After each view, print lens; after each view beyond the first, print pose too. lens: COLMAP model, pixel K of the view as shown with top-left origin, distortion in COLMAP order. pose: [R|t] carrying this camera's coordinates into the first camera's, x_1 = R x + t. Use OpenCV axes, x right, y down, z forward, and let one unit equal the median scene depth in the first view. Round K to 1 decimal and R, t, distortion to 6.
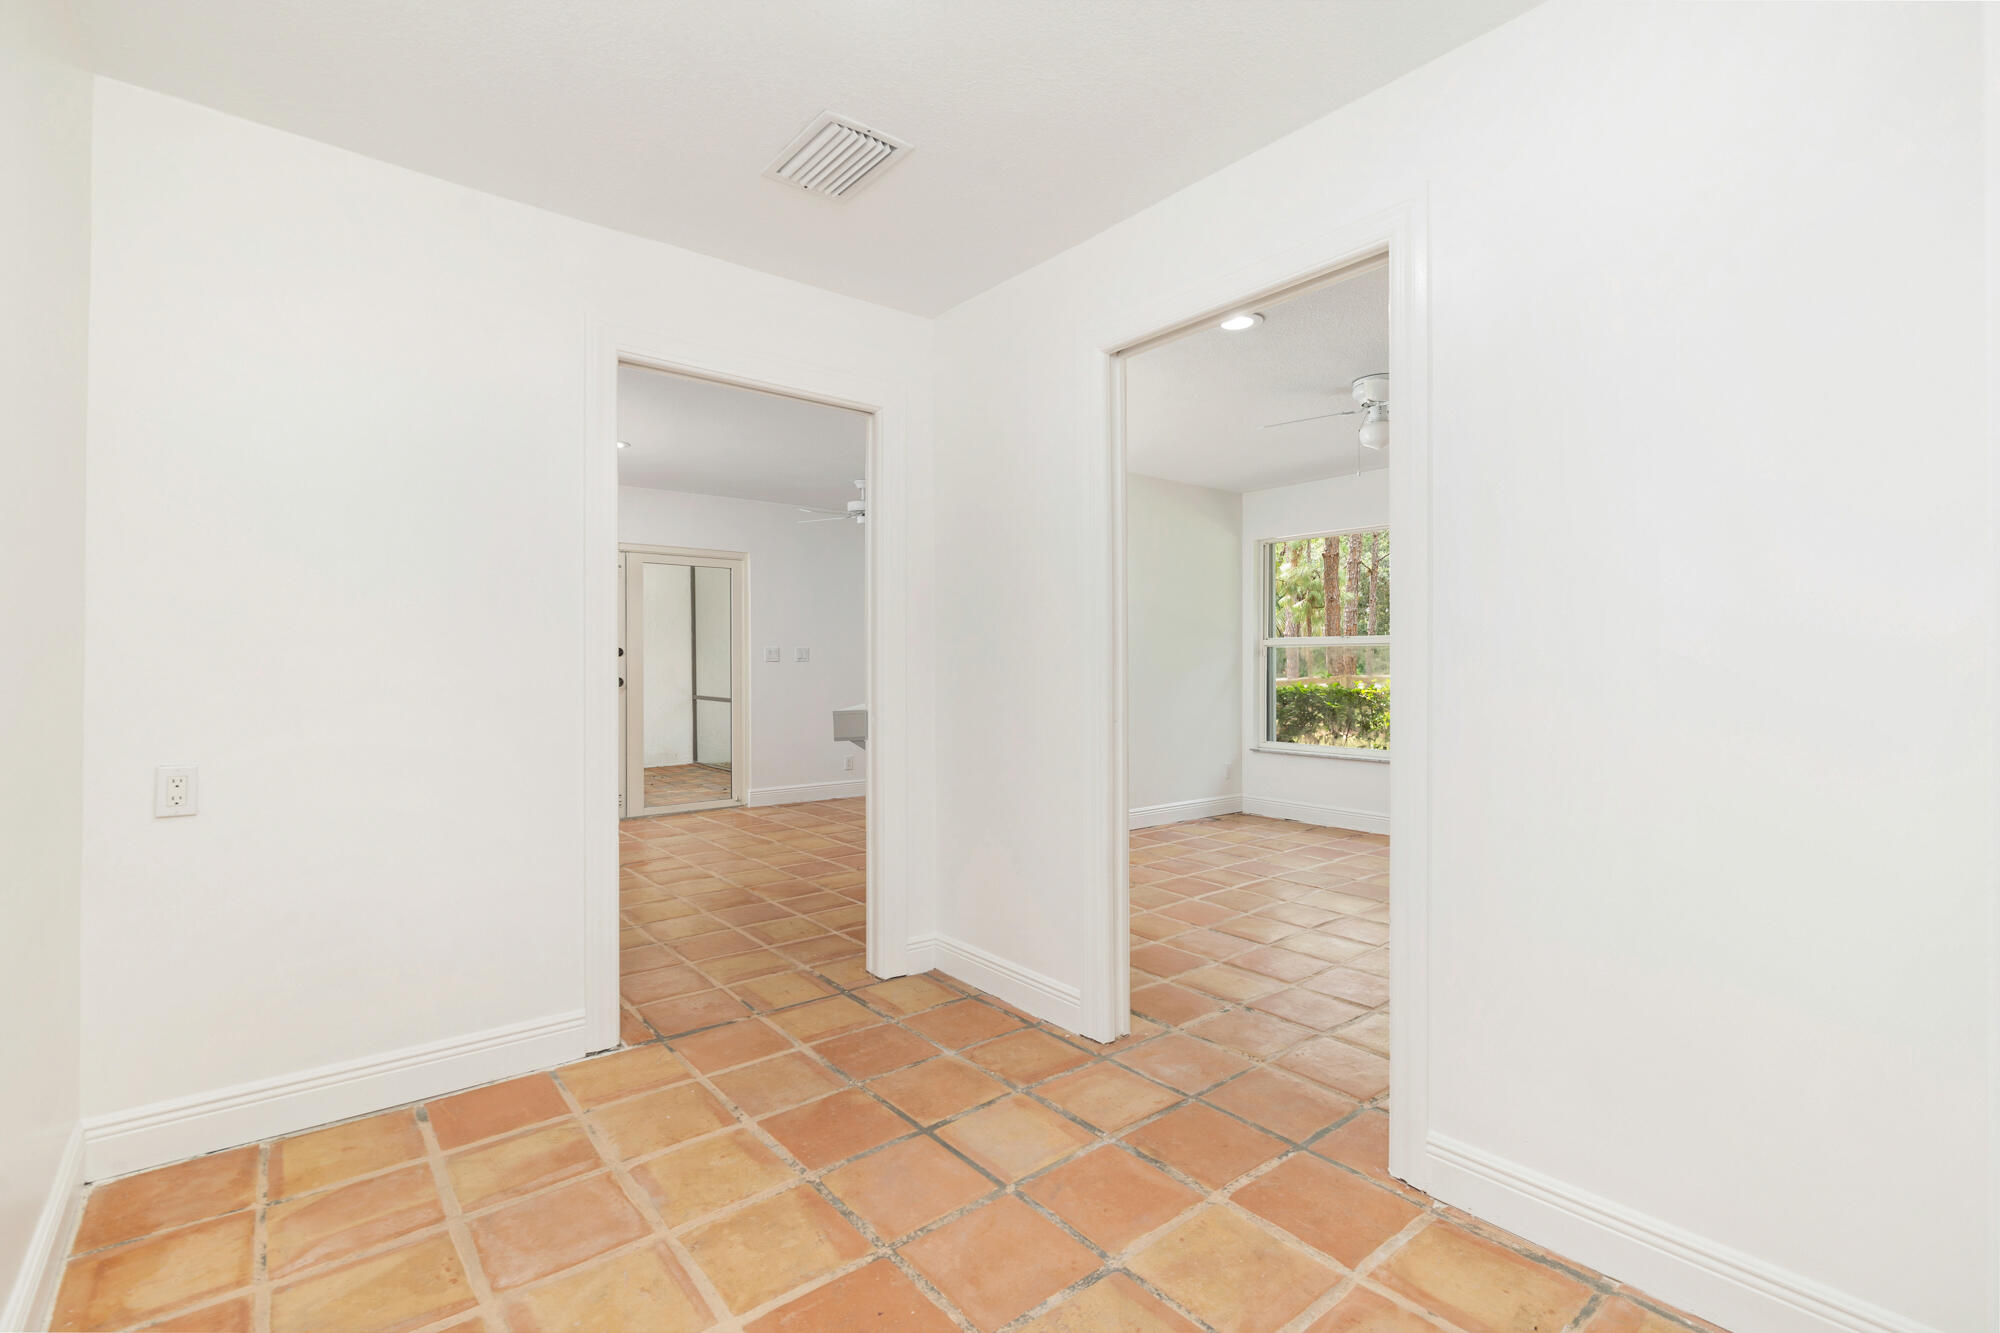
lens RADIAL K [[917.1, 0, 1000.2], [0, 917.1, 663.9], [0, 0, 1]] dist [0.001981, -0.000683]
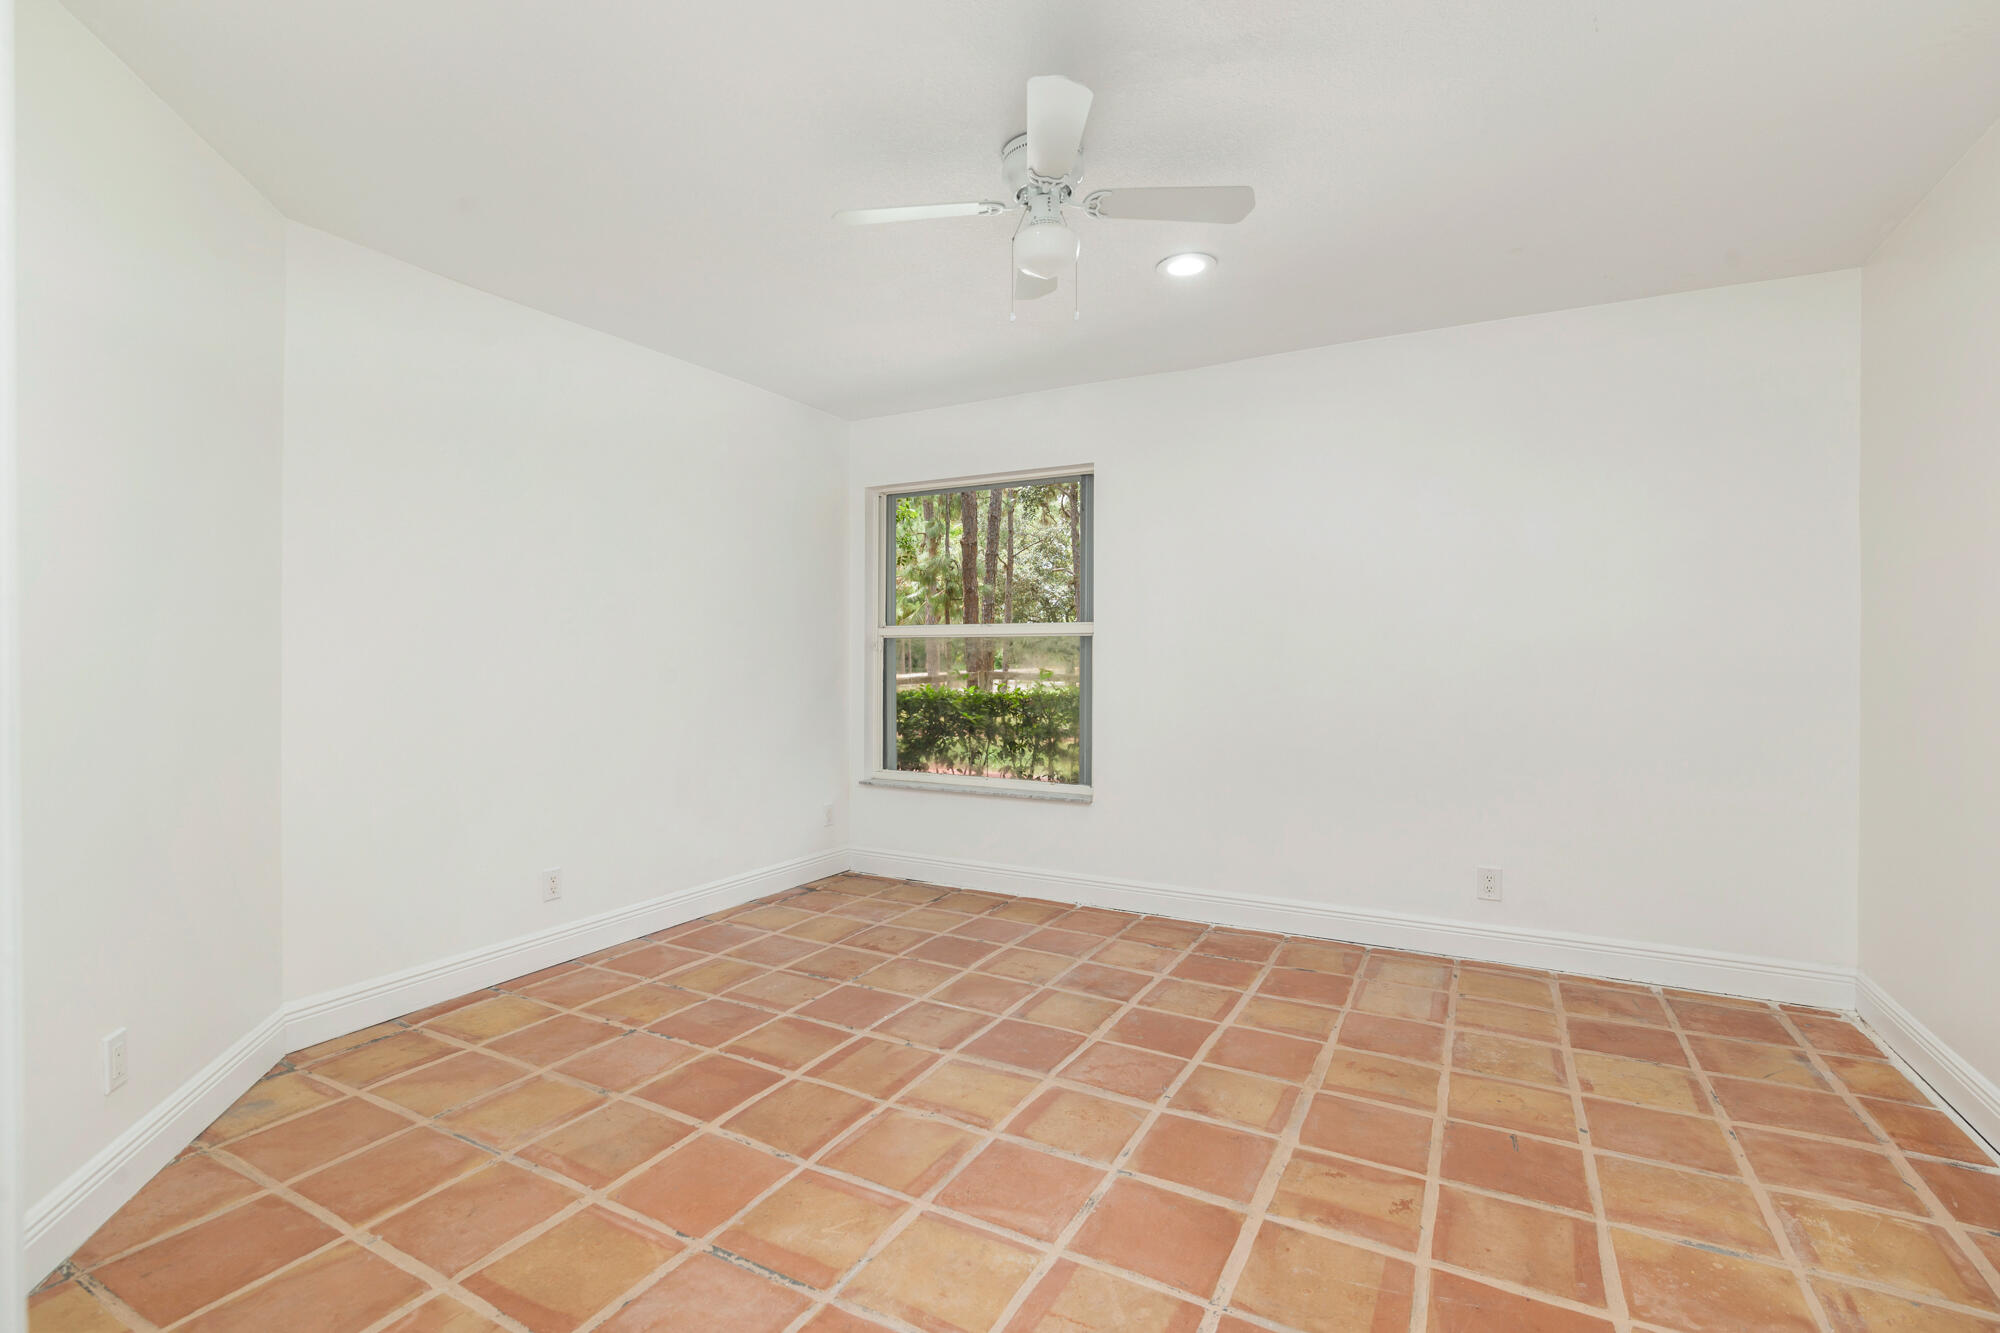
lens RADIAL K [[917.1, 0, 1000.5], [0, 917.1, 659.2], [0, 0, 1]] dist [0.001981, -0.000683]
pose [[0.928424, 0.001412, 0.371518, 0.096402], [-0.002258, 0.999996, 0.001841, -0.002757], [-0.371514, -0.002548, 0.928424, 0.265051]]
